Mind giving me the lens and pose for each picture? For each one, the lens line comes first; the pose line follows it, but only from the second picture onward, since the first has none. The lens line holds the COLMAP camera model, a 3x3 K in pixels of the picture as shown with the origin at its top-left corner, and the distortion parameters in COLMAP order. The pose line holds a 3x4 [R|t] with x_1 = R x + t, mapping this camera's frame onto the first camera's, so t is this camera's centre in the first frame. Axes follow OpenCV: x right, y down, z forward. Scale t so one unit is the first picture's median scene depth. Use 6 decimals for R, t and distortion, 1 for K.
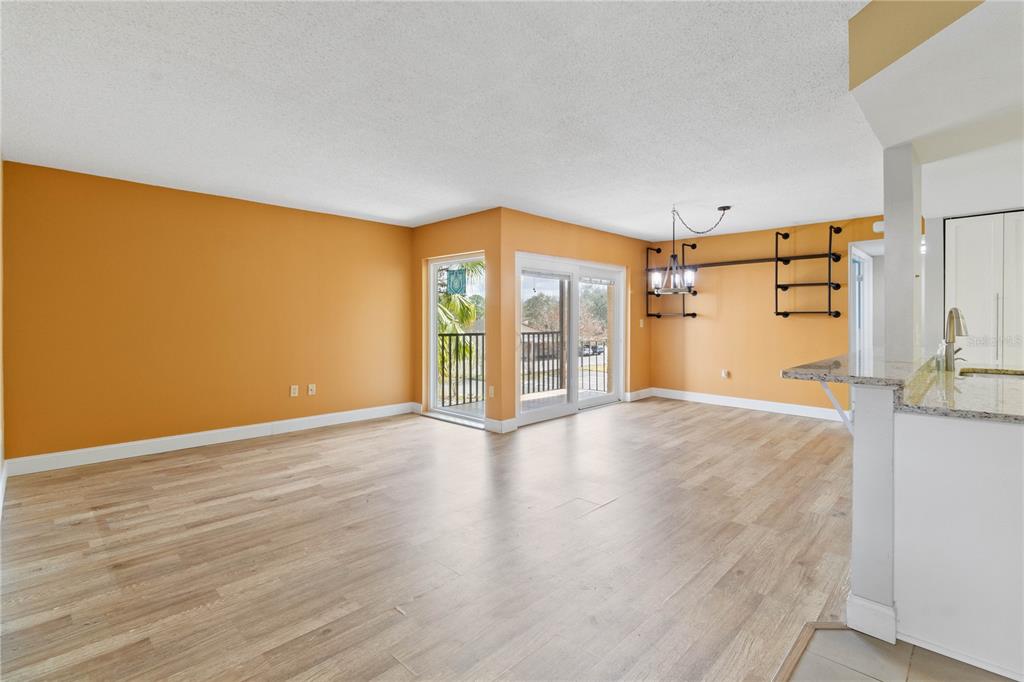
lens RADIAL K [[473.3, 0, 521.7], [0, 473.3, 319.8], [0, 0, 1]] dist [0.002183, -0.000155]
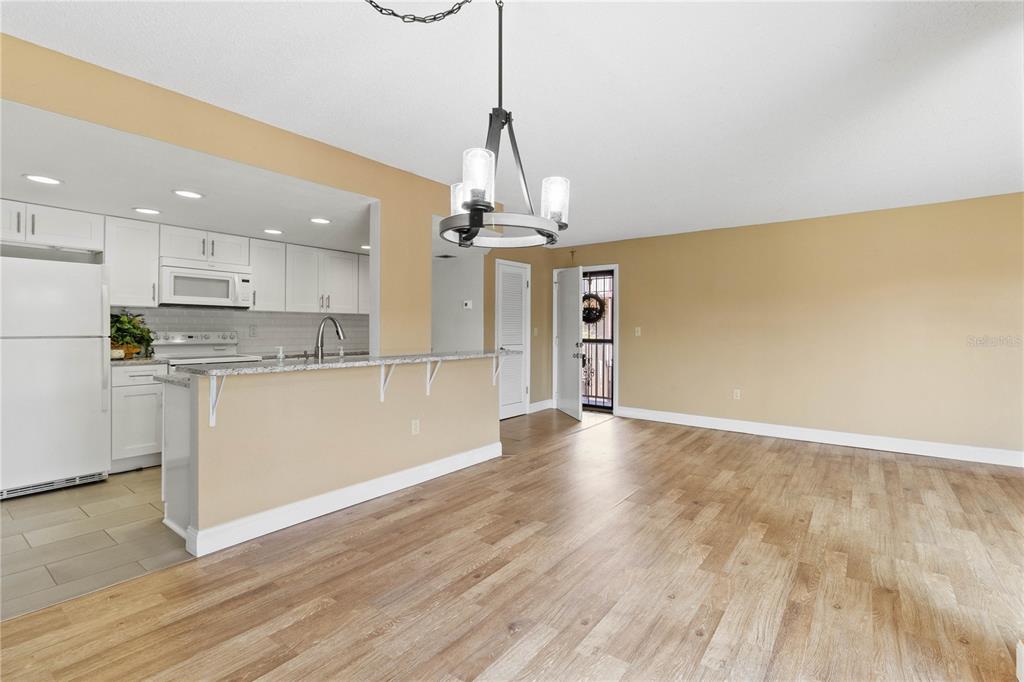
lens RADIAL K [[470.0, 0, 514.9], [0, 470.0, 329.8], [0, 0, 1]] dist [0.003732, 0.000240]
pose [[-0.993433, -0.003390, -0.114366, 0.530969], [-0.003737, 0.999989, 0.002821, 0.002016], [0.114356, 0.003230, -0.993435, 2.005018]]
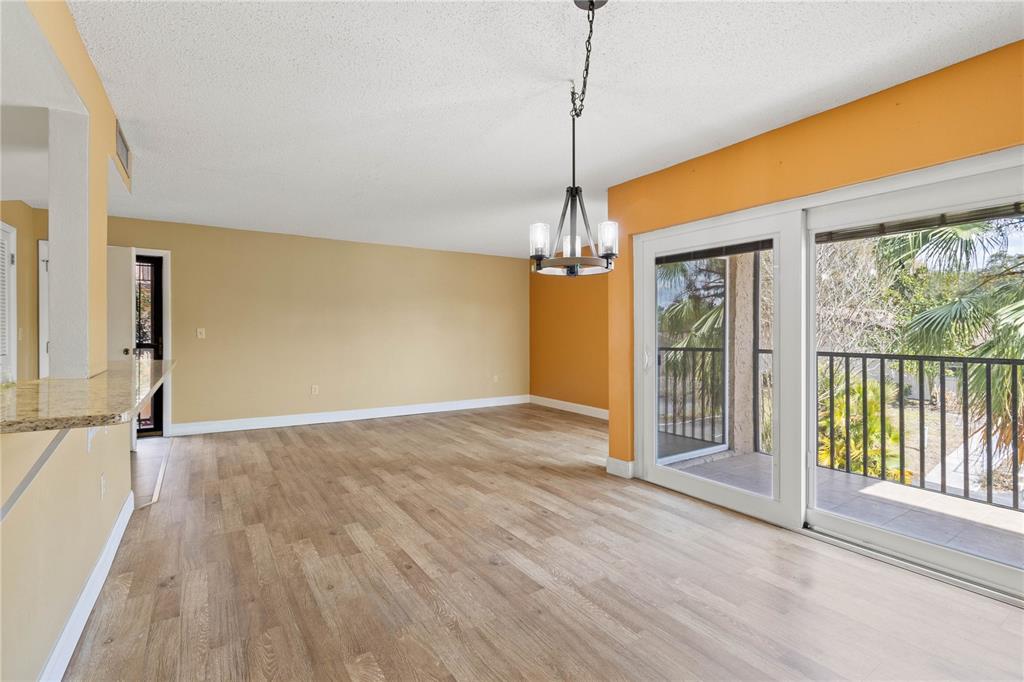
lens RADIAL K [[480.2, 0, 515.8], [0, 480.2, 330.4], [0, 0, 1]] dist [0.002726, -0.000075]
pose [[-0.228642, -0.003962, -0.973503, 1.219608], [-0.001599, 0.999992, -0.003694, 0.007313], [0.973509, 0.000712, -0.228646, 1.619923]]
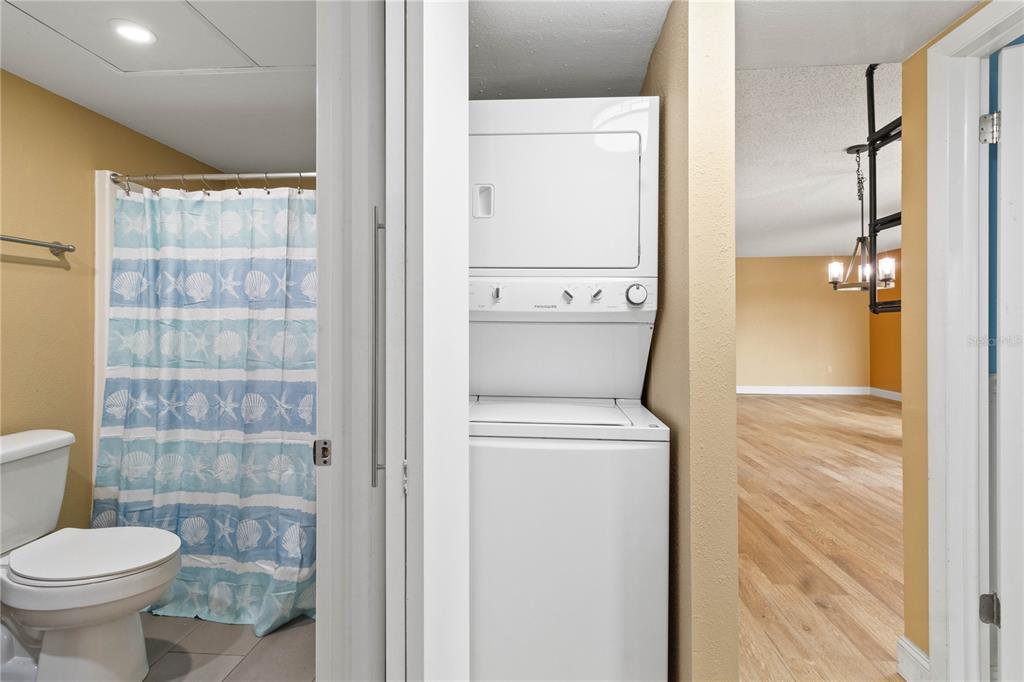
lens RADIAL K [[473.3, 0, 521.7], [0, 473.3, 319.8], [0, 0, 1]] dist [0.002183, -0.000155]
pose [[-0.767615, -0.007532, -0.640868, 1.856737], [-0.001859, 0.999953, -0.009525, 0.001733], [0.640909, -0.006120, -0.767592, 1.887880]]
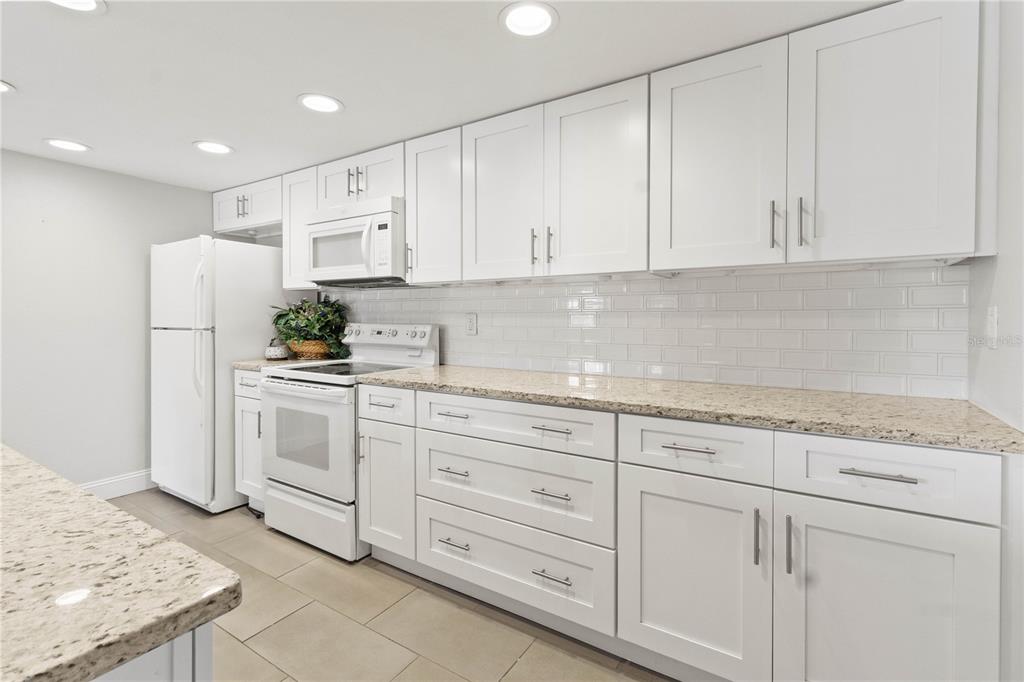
lens RADIAL K [[473.3, 0, 521.7], [0, 473.3, 319.8], [0, 0, 1]] dist [0.002183, -0.000155]
pose [[-0.192048, -0.001887, 0.981384, 0.402607], [-0.002441, 0.999996, 0.001445, 0.005310], [-0.981382, -0.002118, -0.192052, 0.356454]]
